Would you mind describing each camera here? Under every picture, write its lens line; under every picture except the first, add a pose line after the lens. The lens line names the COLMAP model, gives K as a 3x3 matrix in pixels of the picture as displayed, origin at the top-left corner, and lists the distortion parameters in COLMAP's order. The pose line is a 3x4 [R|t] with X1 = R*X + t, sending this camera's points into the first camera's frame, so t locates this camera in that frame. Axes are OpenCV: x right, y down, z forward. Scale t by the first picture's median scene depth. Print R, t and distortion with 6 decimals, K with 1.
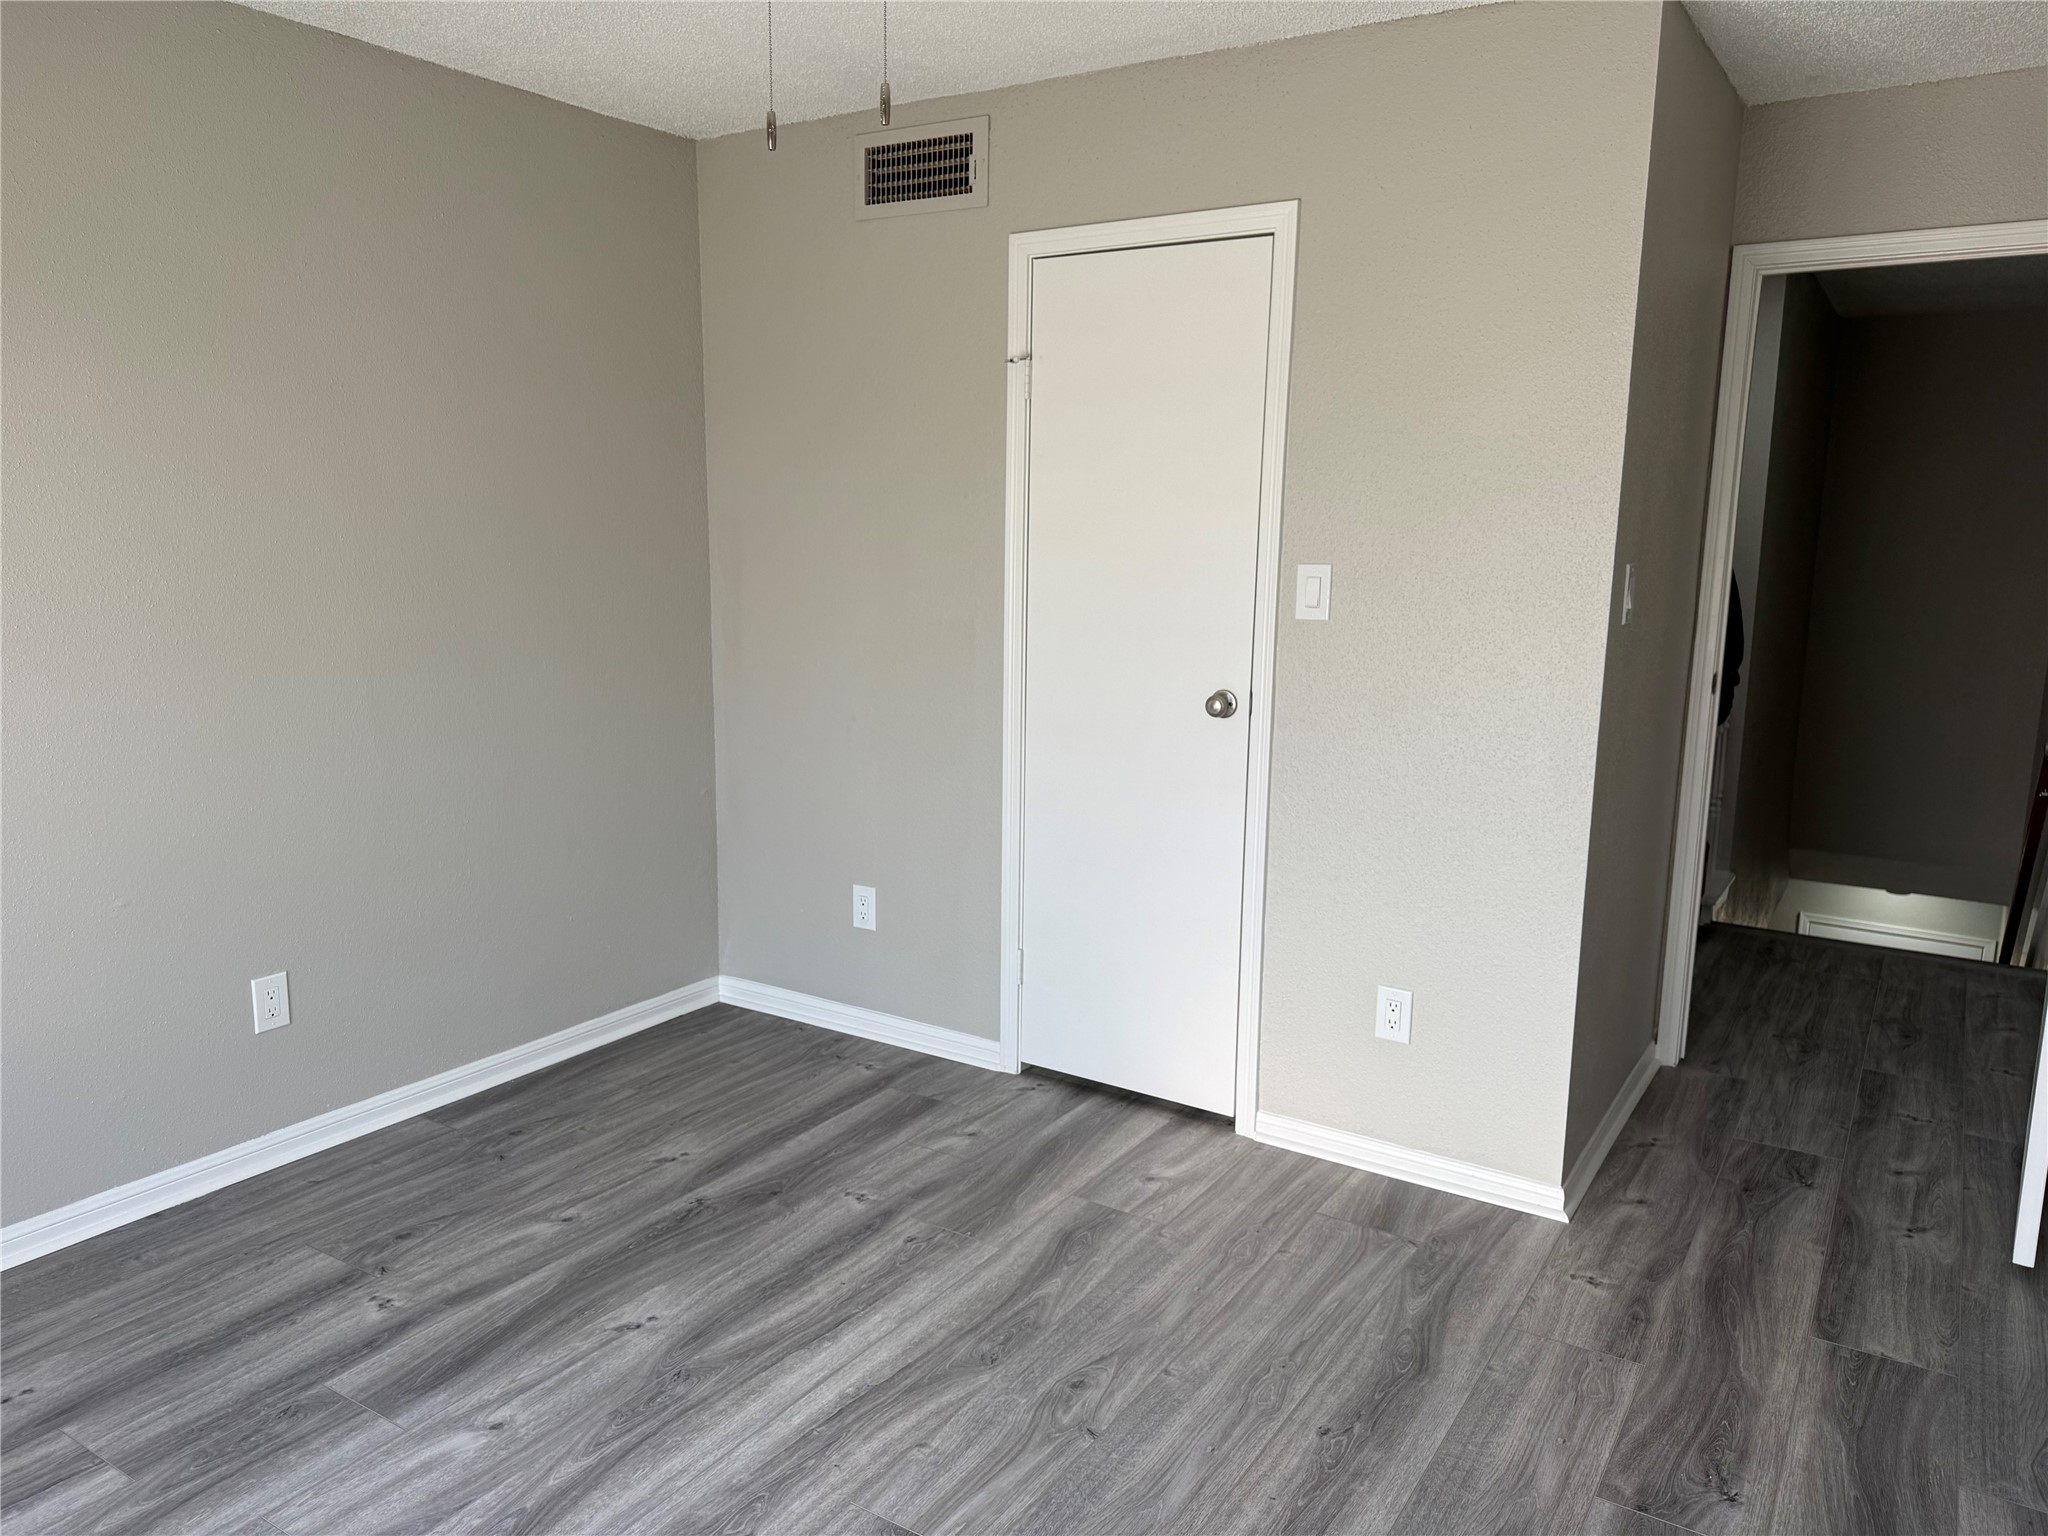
lens RADIAL K [[1409.0, 0, 1024.4], [0, 1409.0, 761.7], [0, 0, 1]] dist [-0.035148, 0.002350]
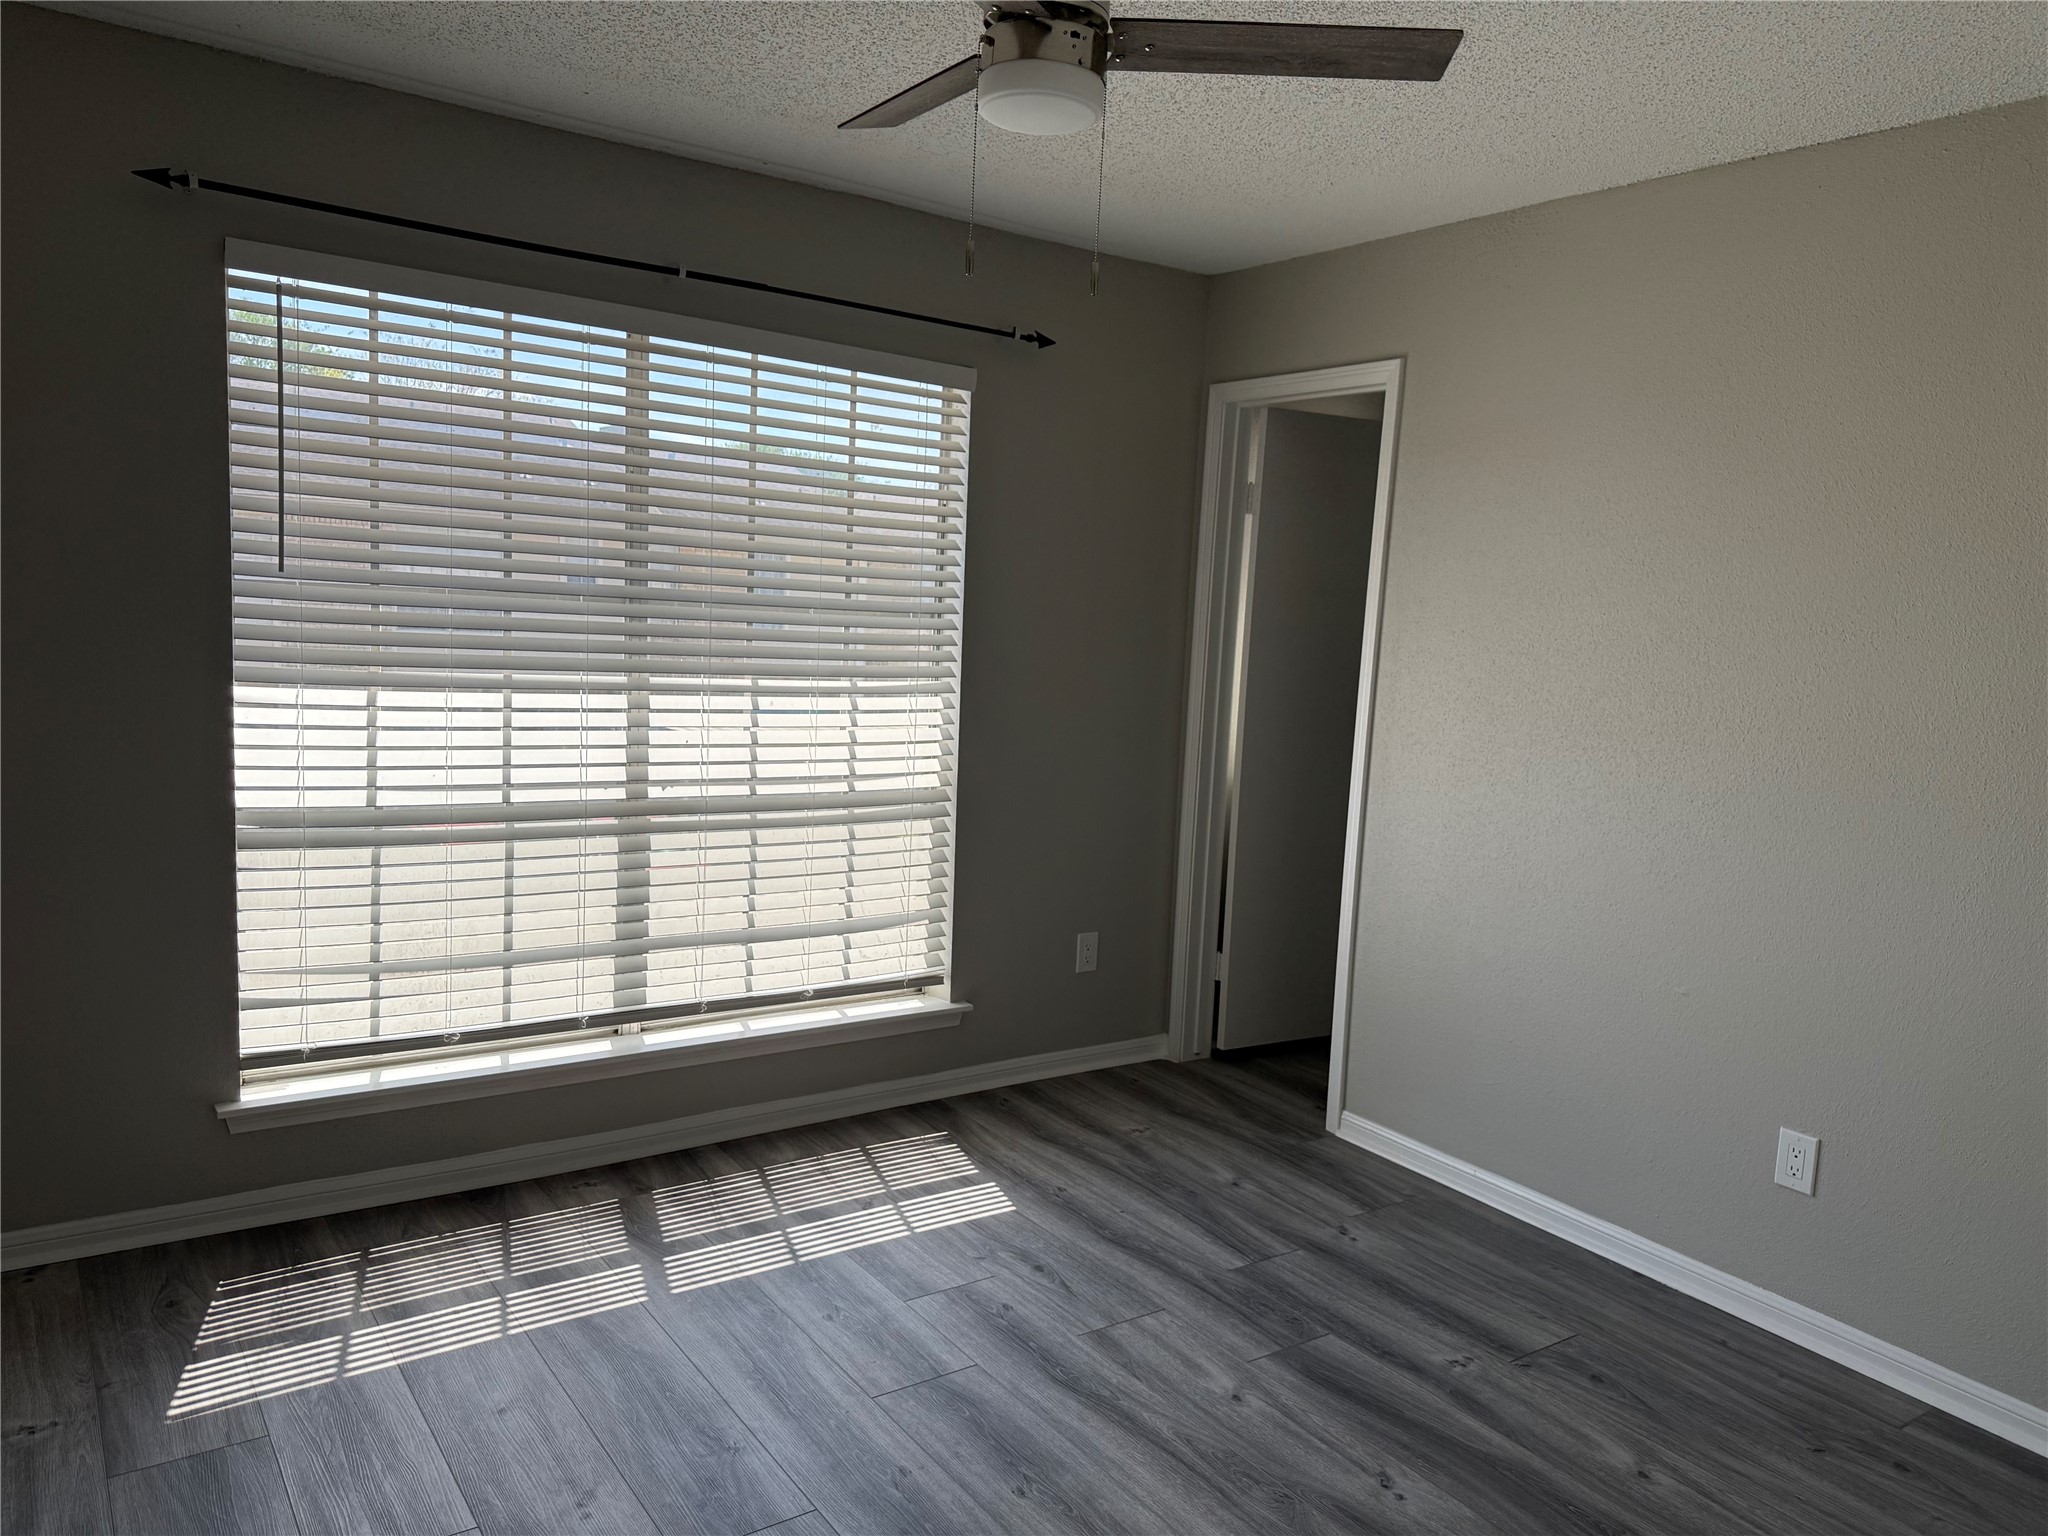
lens RADIAL K [[1431.6, 0, 1021.2], [0, 1431.6, 756.6], [0, 0, 1]] dist [0.099687, -0.119231]
pose [[-0.352871, 0.081059, -0.932154, 0.565871], [-0.224741, 0.959733, 0.168534, -0.142729], [0.908280, 0.268964, -0.320445, 0.808200]]
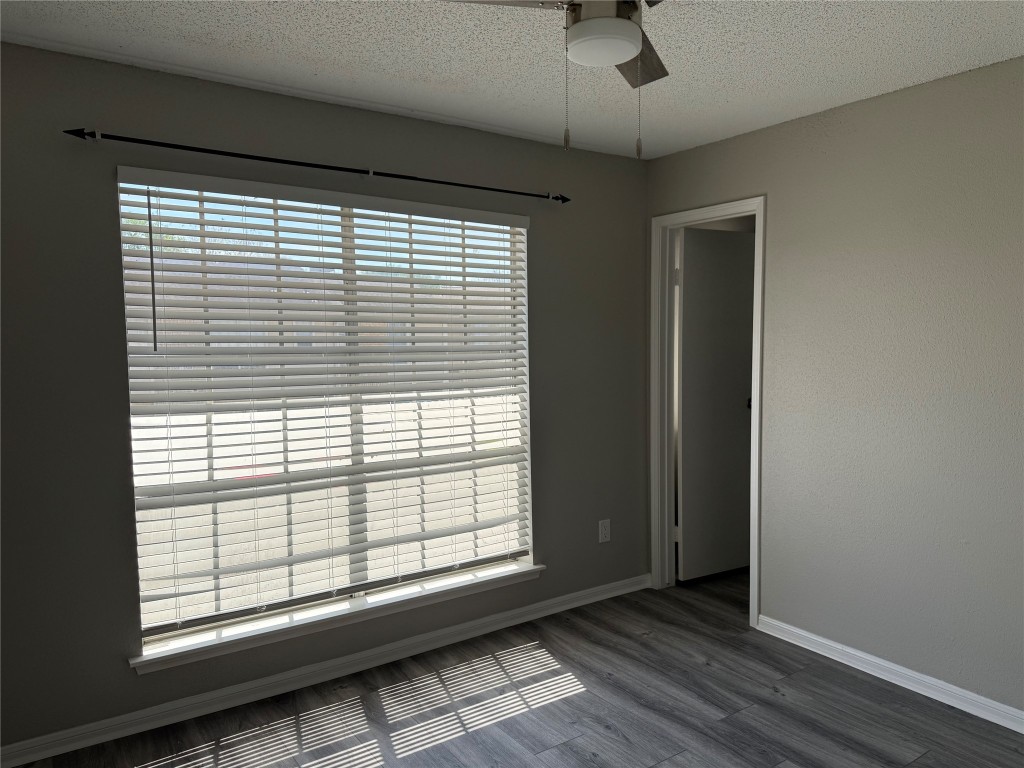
lens RADIAL K [[722.2, 0, 525.8], [0, 722.2, 382.3], [0, 0, 1]] dist [0.096536, -0.115943]
pose [[-0.350406, 0.058462, -0.934771, 0.477064], [-0.165454, 0.978490, 0.123218, -0.128213], [0.921868, 0.197838, -0.333196, 0.707416]]
